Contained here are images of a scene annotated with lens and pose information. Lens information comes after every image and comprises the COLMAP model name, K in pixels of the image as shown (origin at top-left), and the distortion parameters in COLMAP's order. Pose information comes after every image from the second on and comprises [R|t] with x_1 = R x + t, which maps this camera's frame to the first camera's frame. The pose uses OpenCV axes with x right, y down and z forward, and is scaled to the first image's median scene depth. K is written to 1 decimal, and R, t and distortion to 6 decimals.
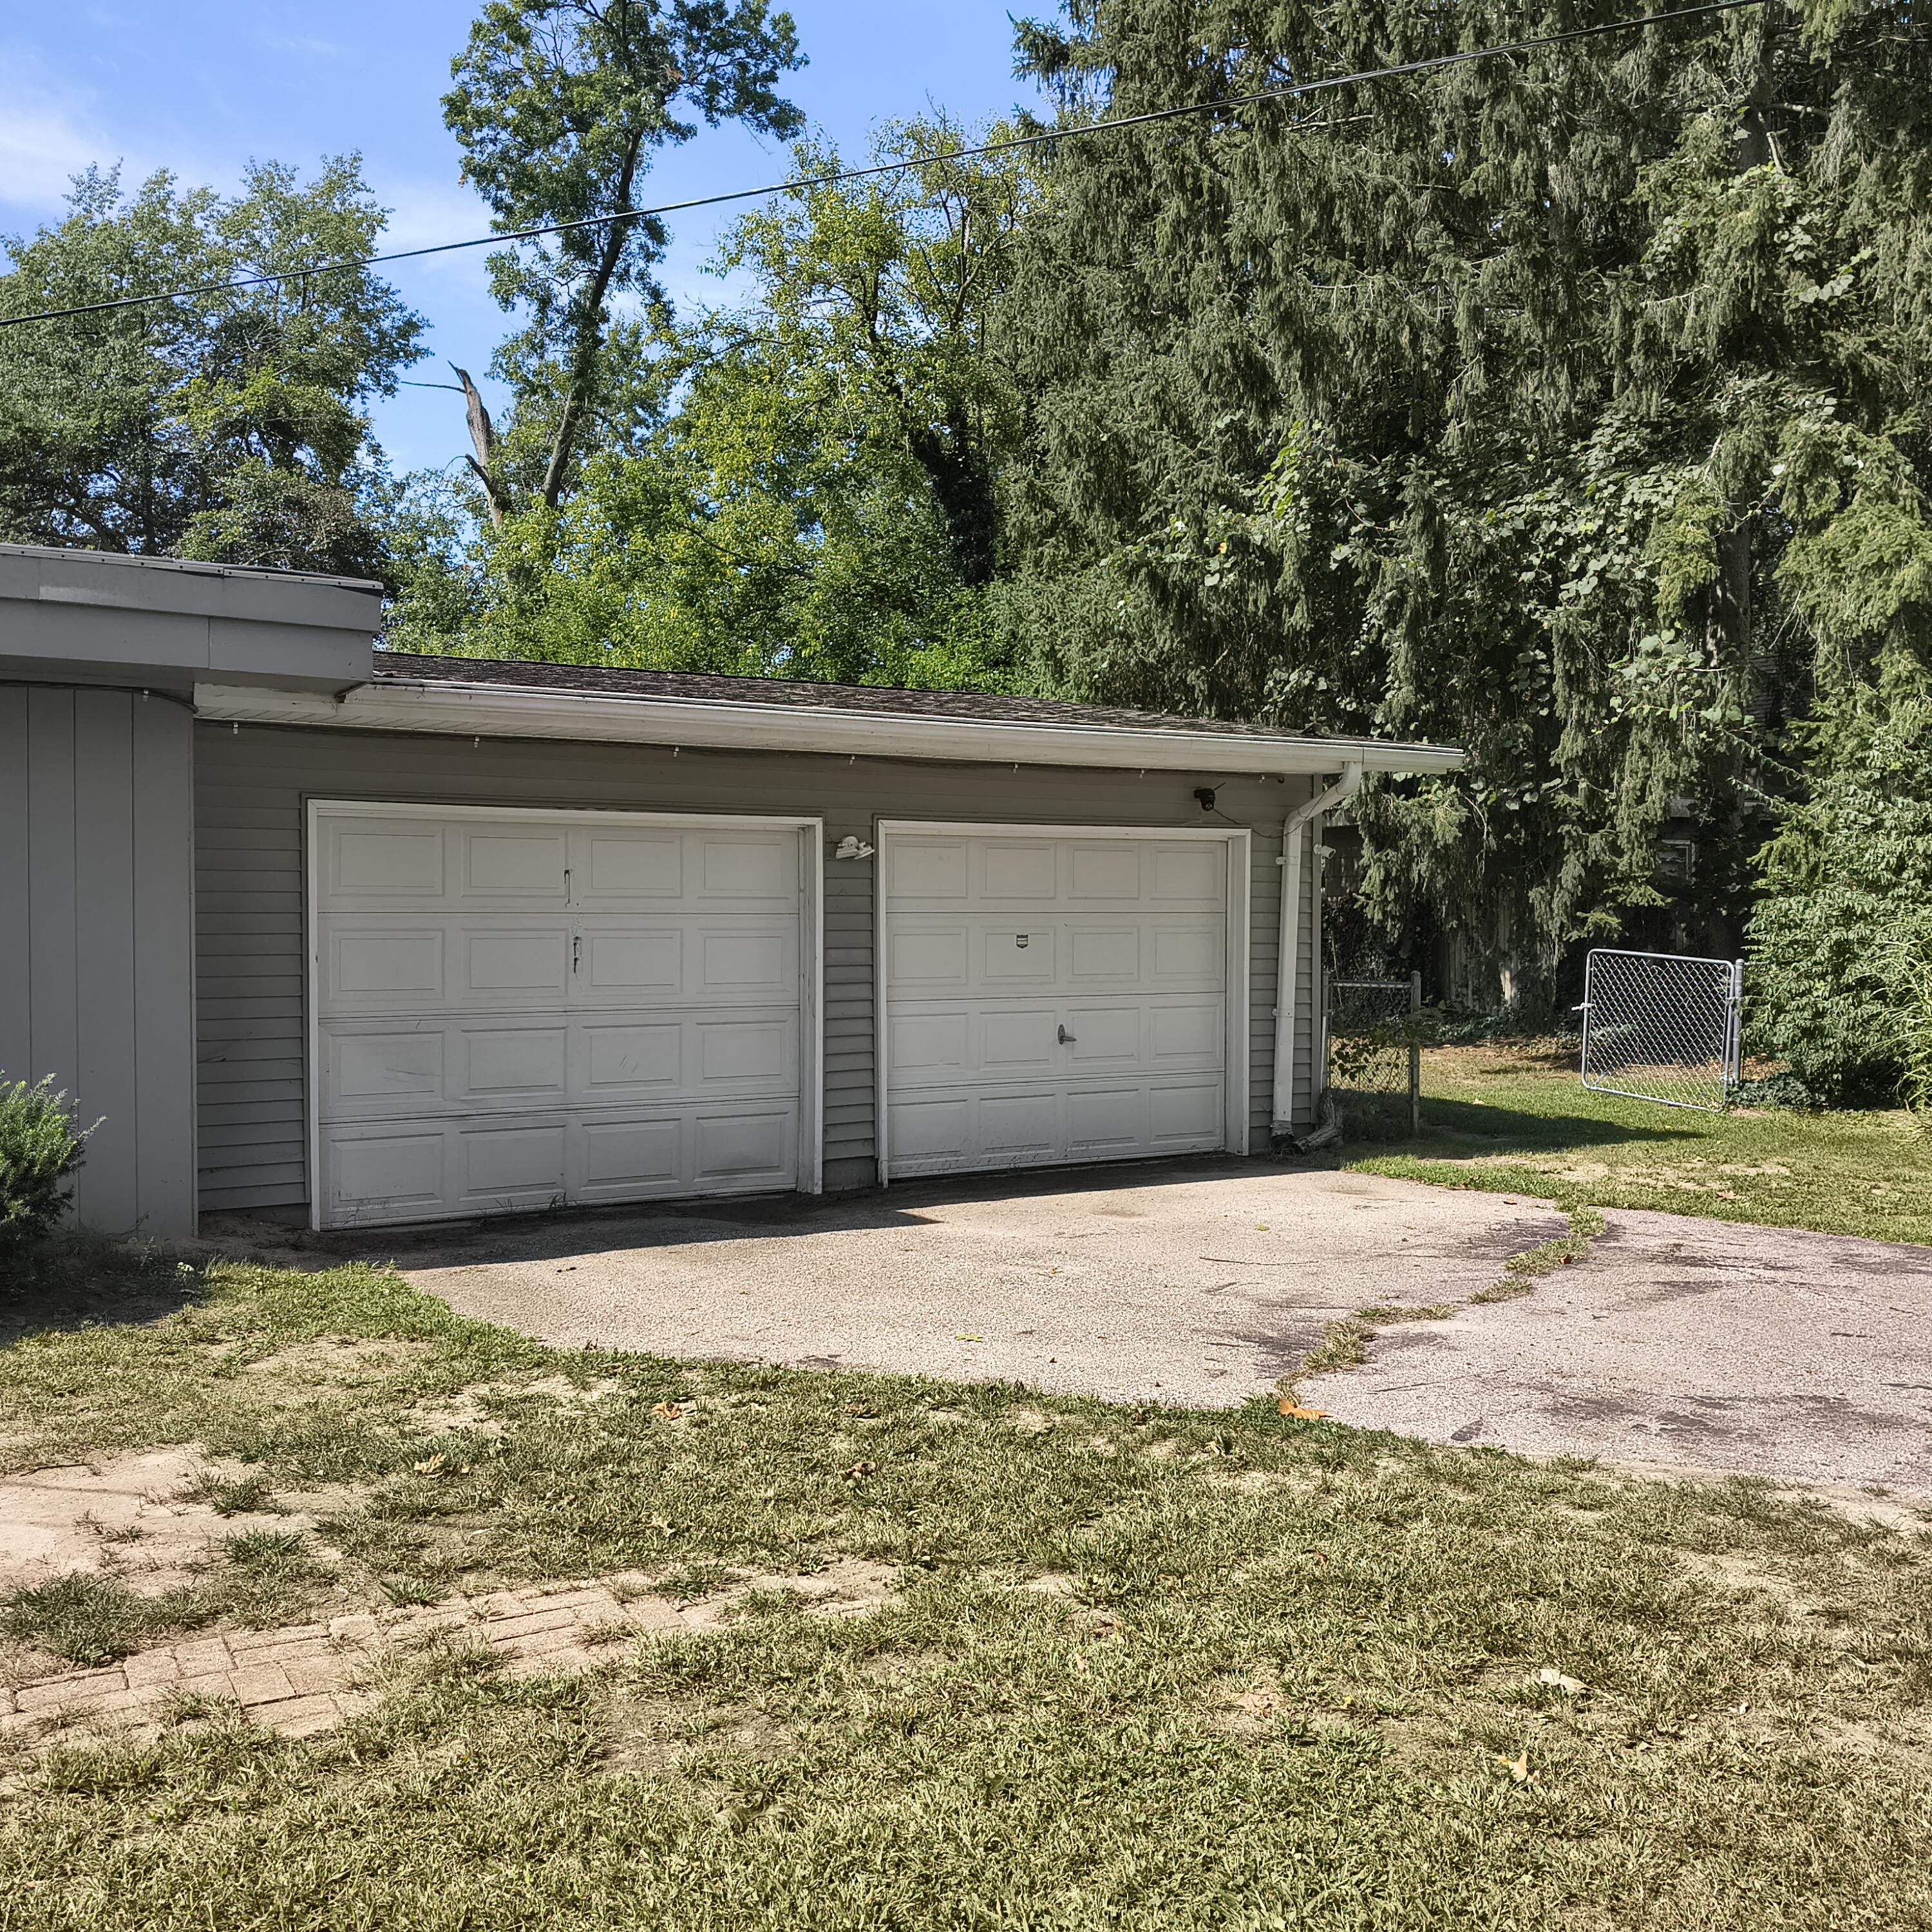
lens RADIAL K [[1929.7, 0, 961.4], [0, 1929.7, 959.3], [0, 0, 1]] dist [0.056518, -0.142180]
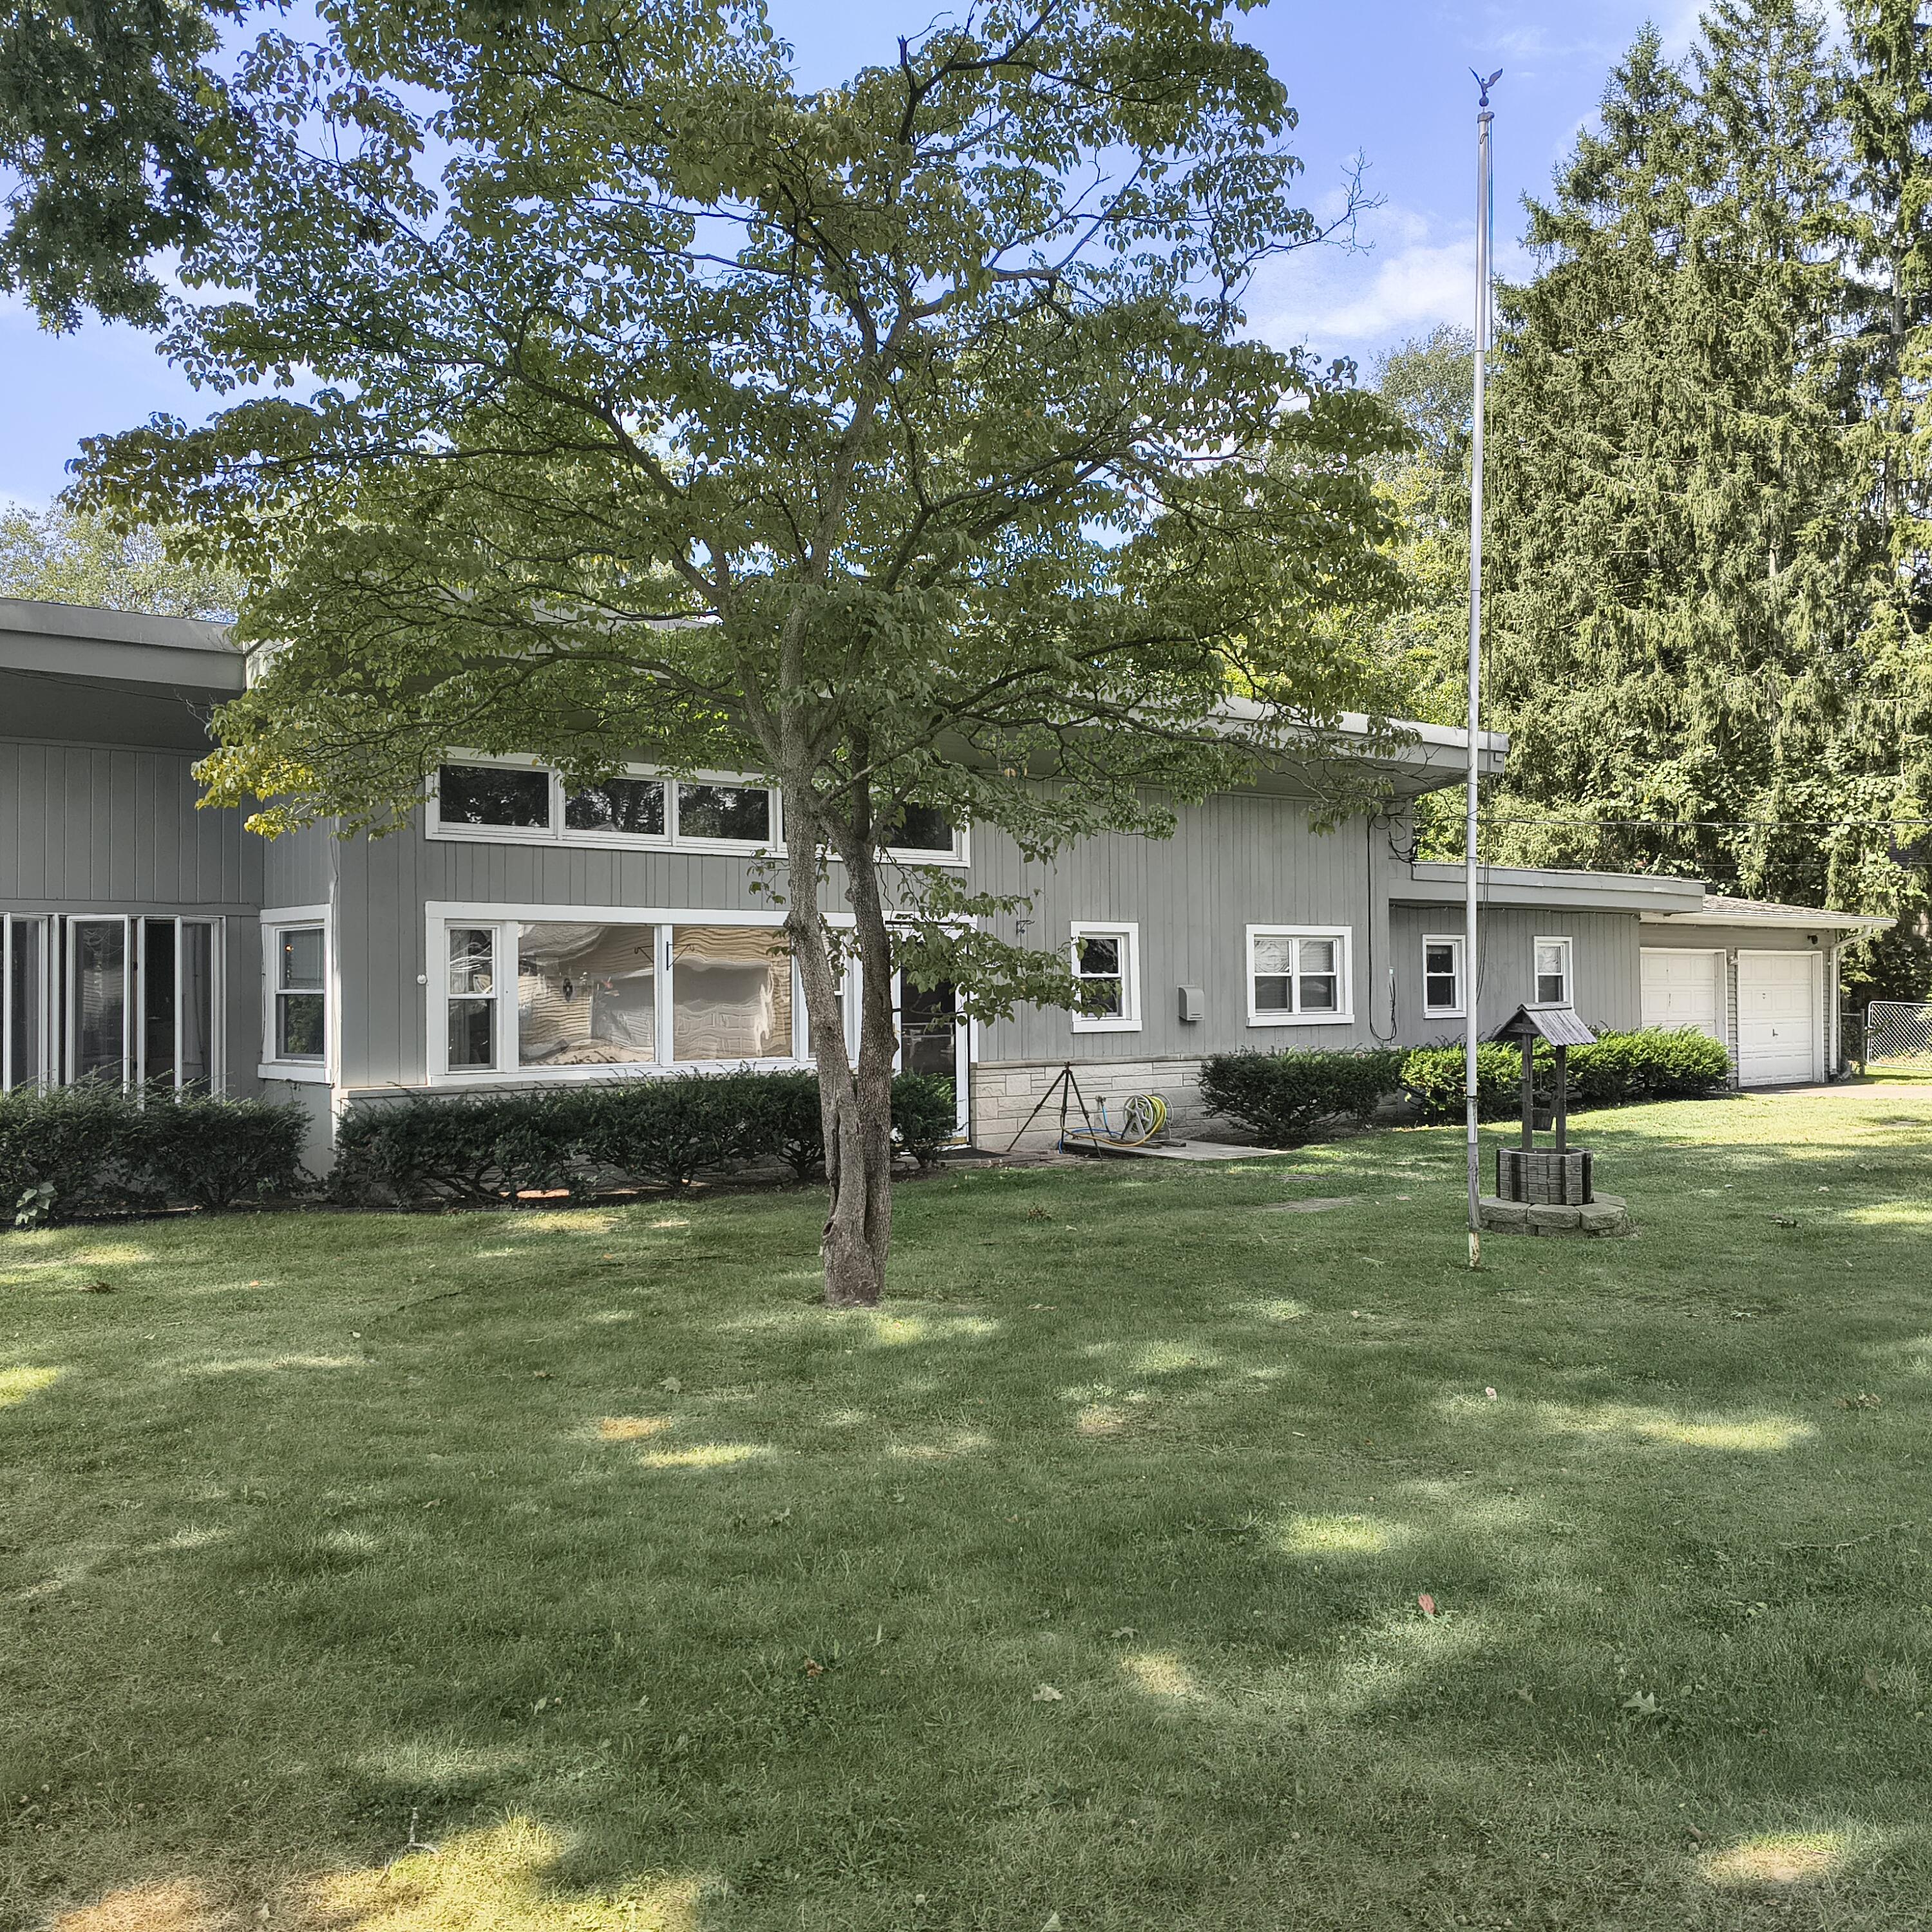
lens RADIAL K [[1925.2, 0, 983.5], [0, 1925.2, 948.7], [0, 0, 1]] dist [0.056562, -0.149272]
pose [[0.983177, 0.000041, 0.182655, -0.996418], [0.007325, 0.999187, -0.039652, 0.015051], [-0.182509, 0.040323, 0.982377, -0.909364]]
